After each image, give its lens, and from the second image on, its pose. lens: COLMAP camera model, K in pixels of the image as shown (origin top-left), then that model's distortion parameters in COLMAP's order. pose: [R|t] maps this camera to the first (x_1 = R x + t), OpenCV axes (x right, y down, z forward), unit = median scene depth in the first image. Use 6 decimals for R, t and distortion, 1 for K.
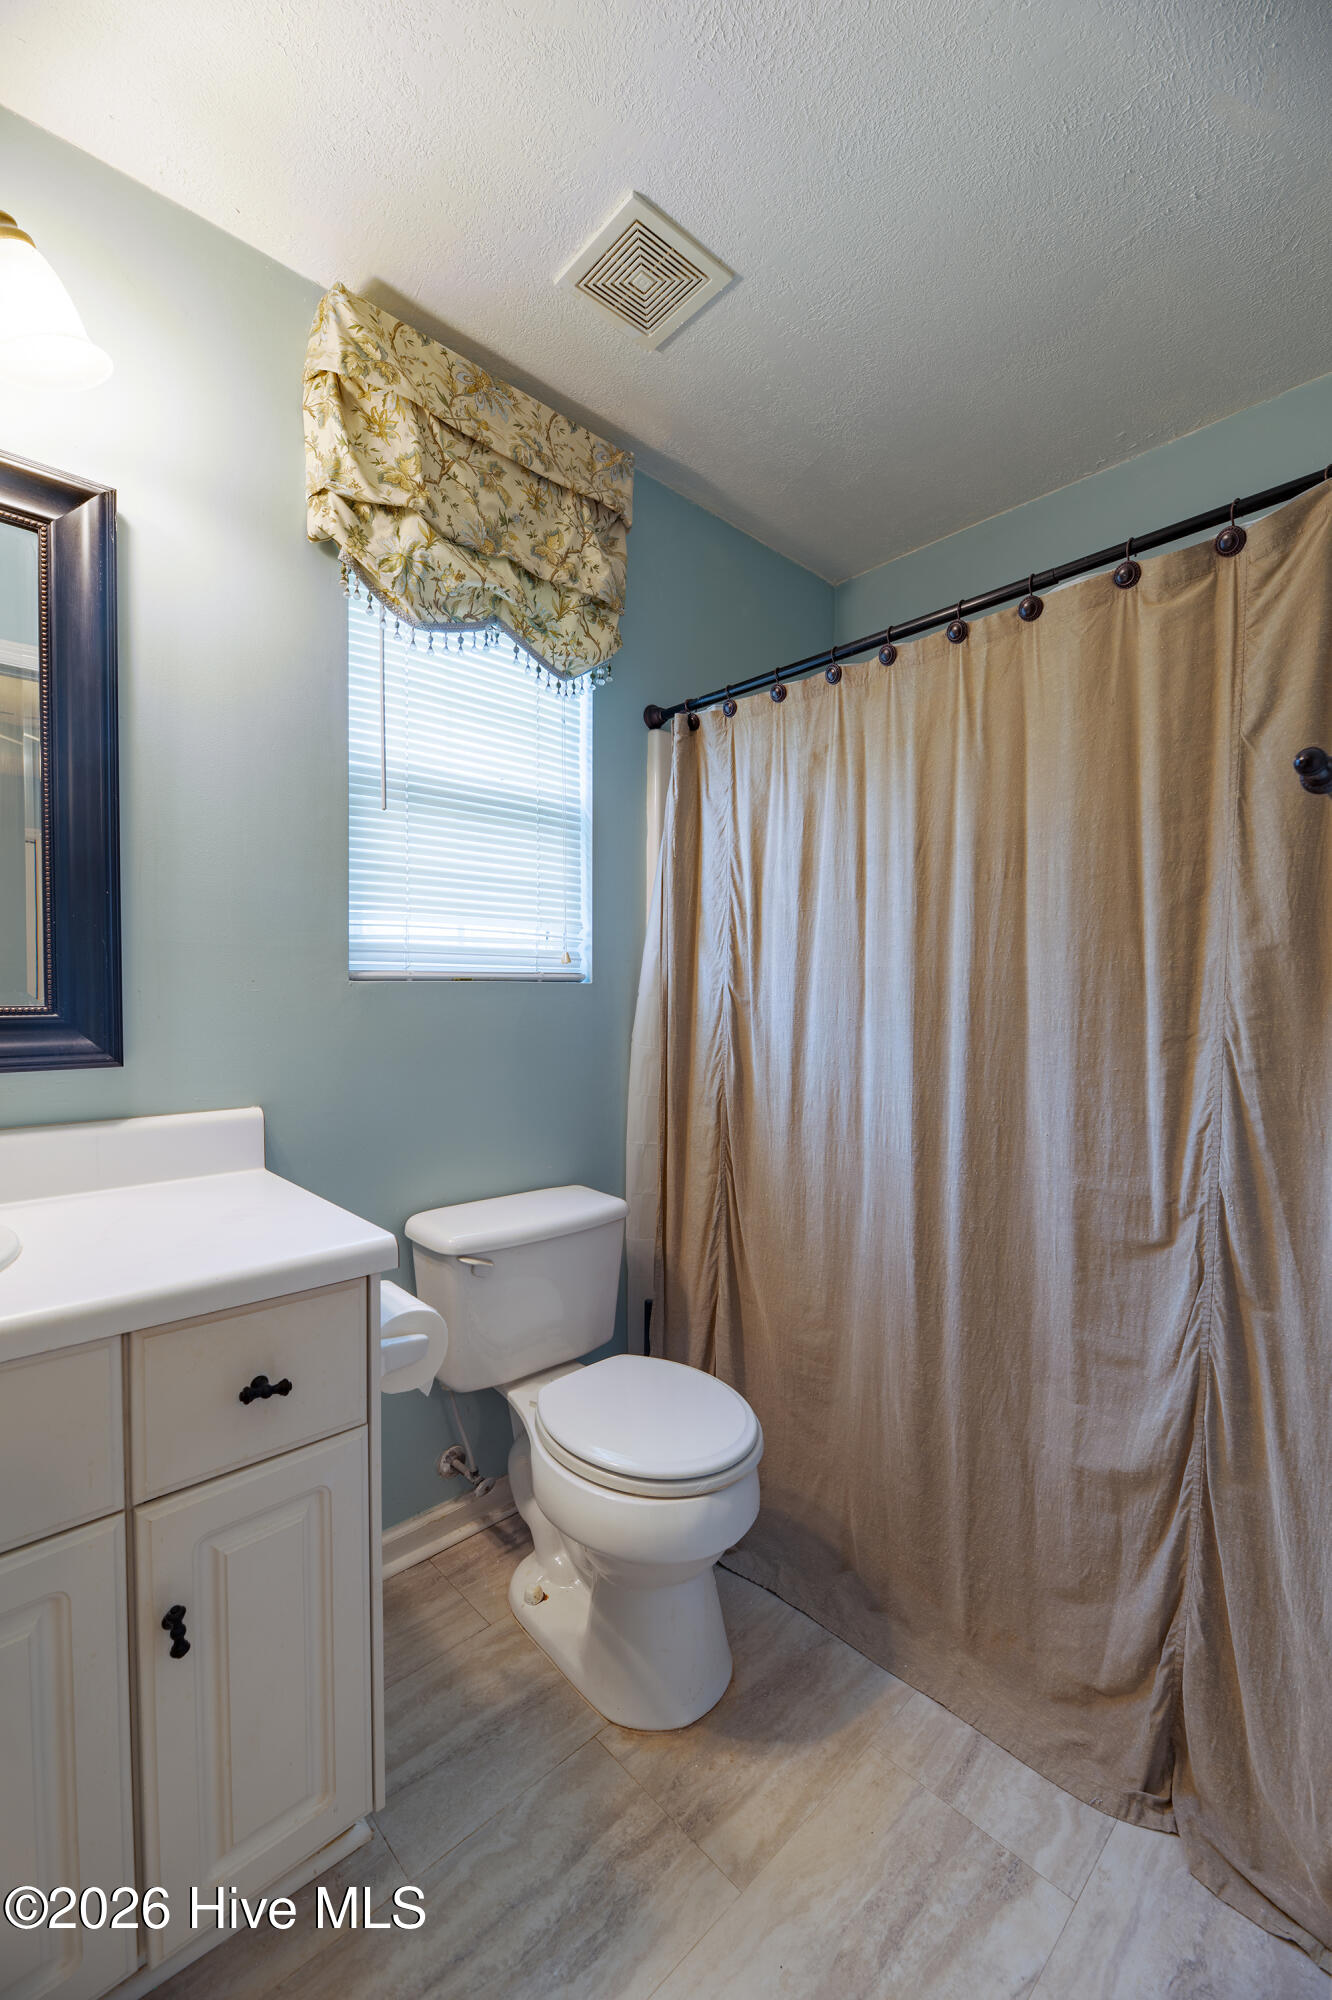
lens RADIAL K [[824.0, 0, 665.1], [0, 824.0, 1011.2], [0, 0, 1]] dist [-0.004009, -0.002243]
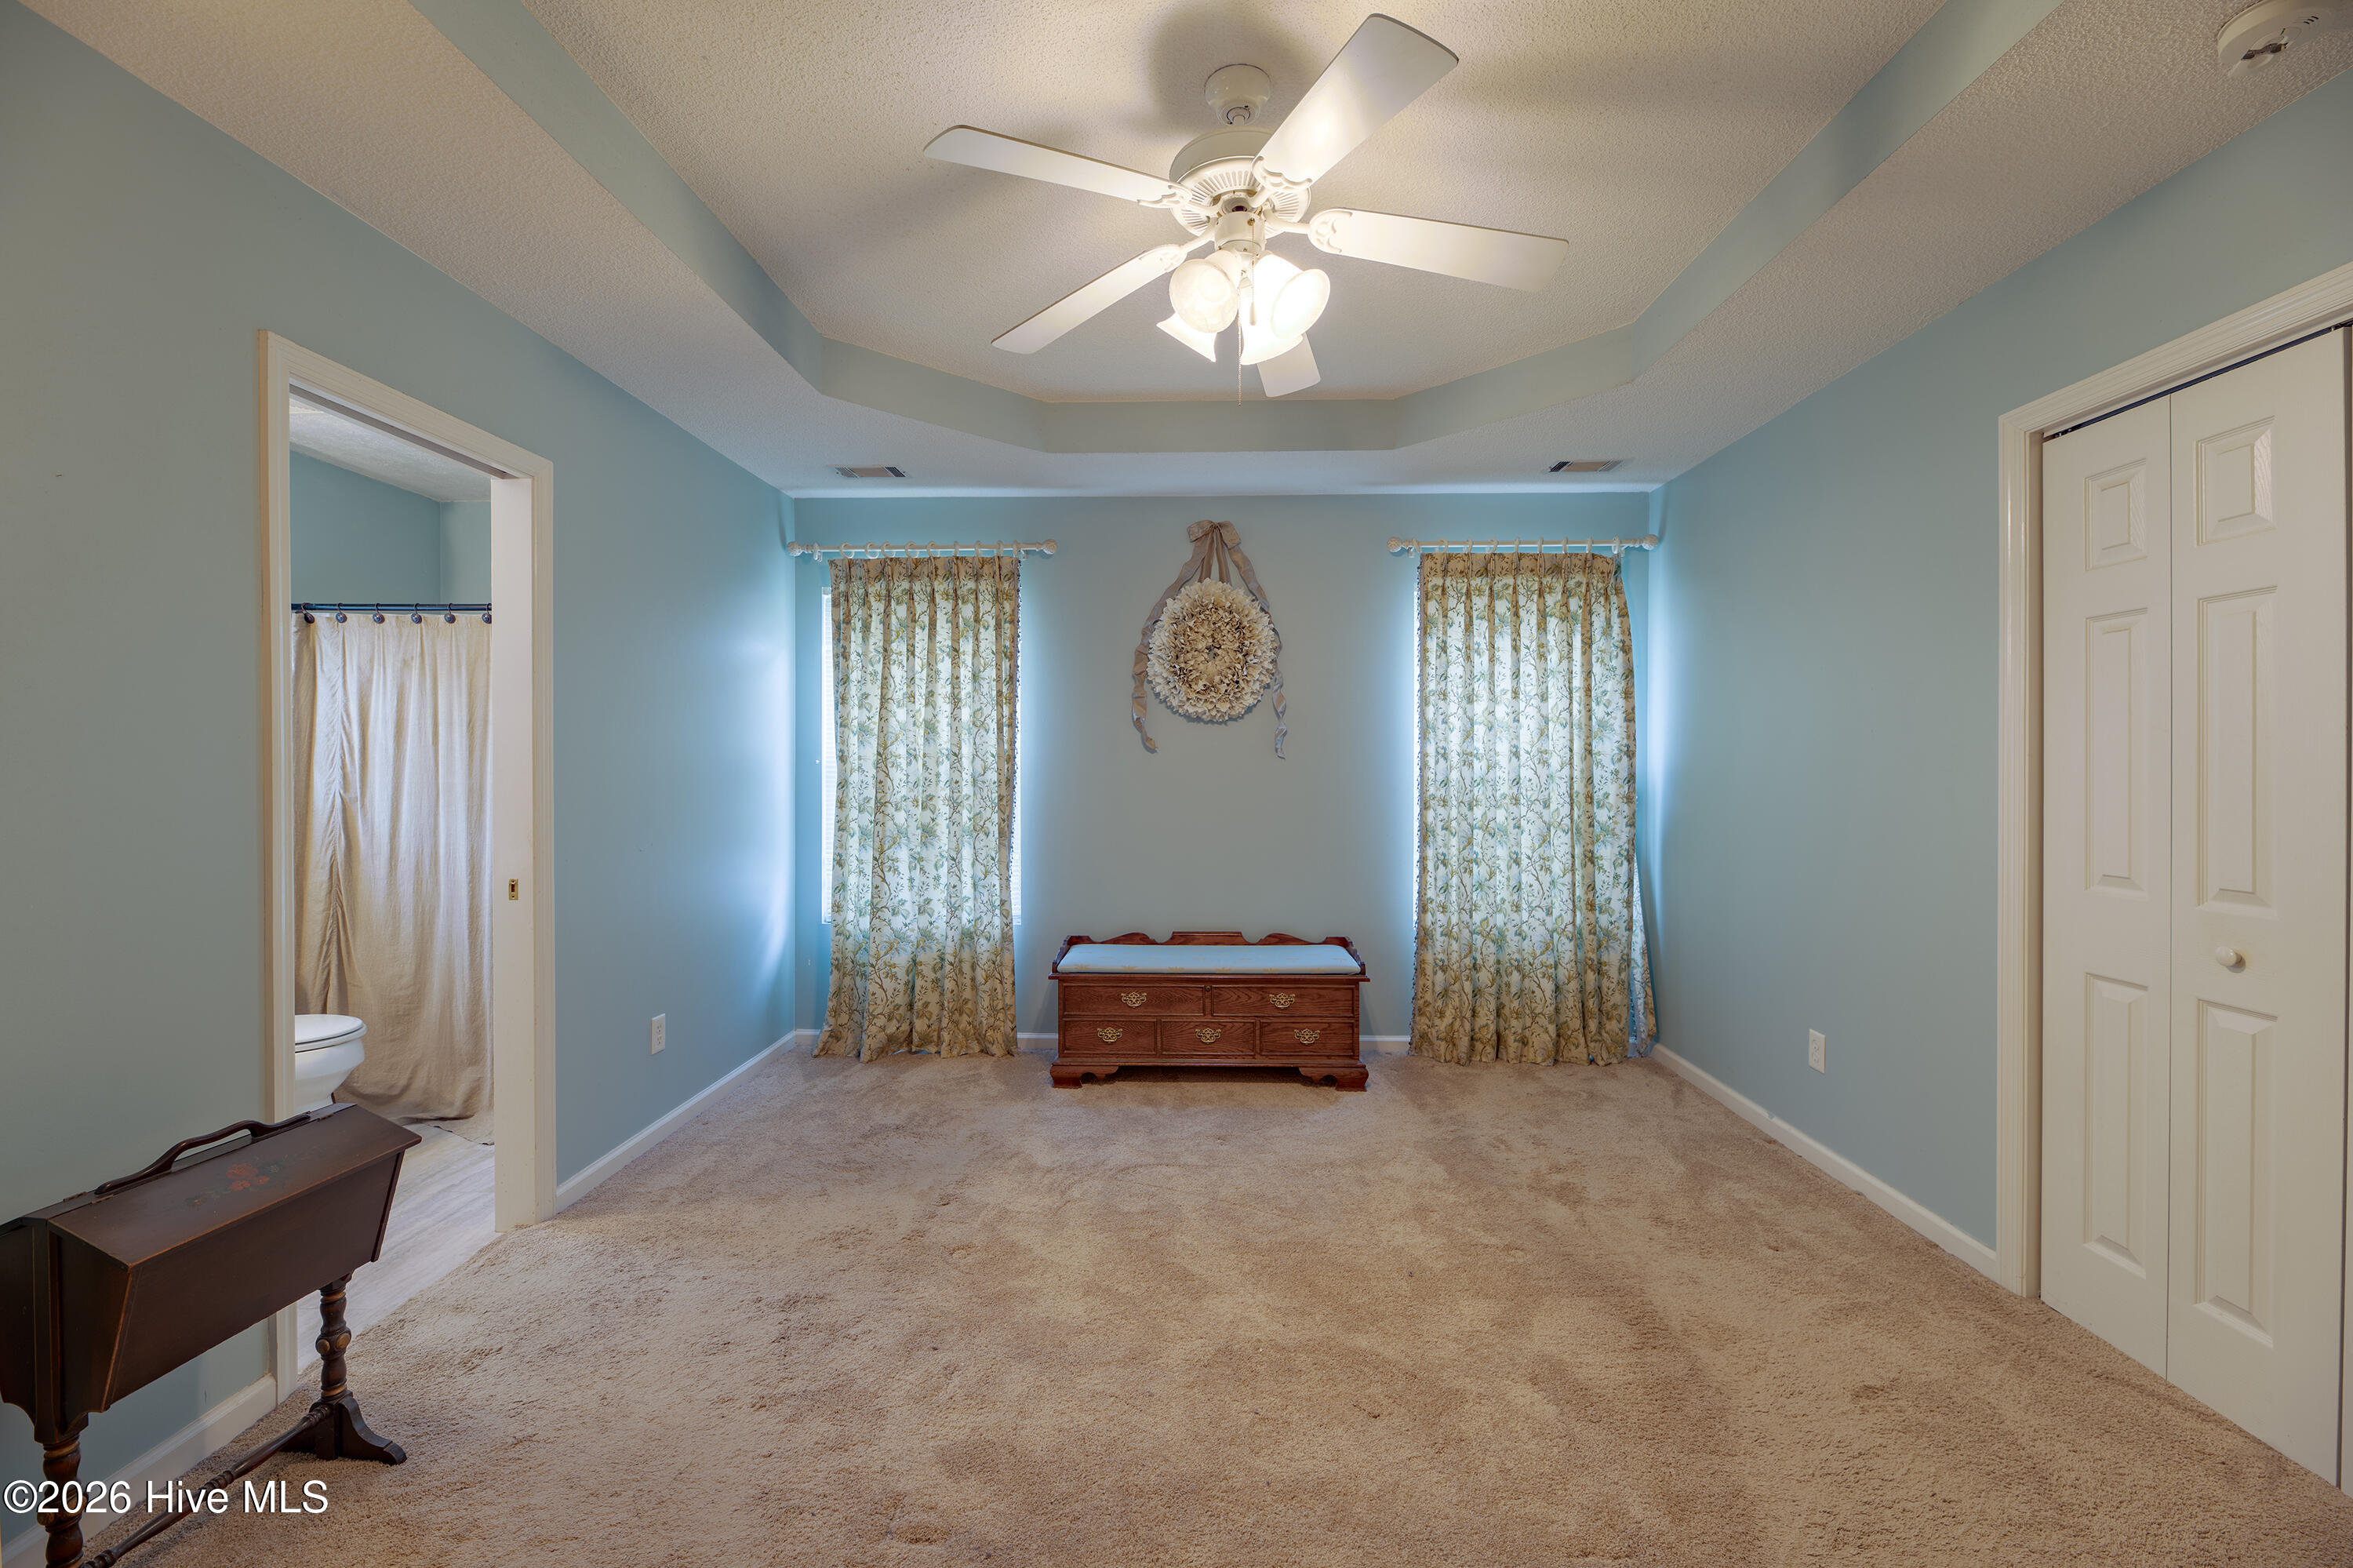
lens RADIAL K [[969.4, 0, 1225.9], [0, 969.4, 790.0], [0, 0, 1]] dist [-0.004009, -0.002243]
pose [[0.678937, -0.001260, 0.734195, -0.140328], [0.017294, 0.999749, -0.014276, 0.025266], [-0.733993, 0.022390, 0.678788, -1.653541]]
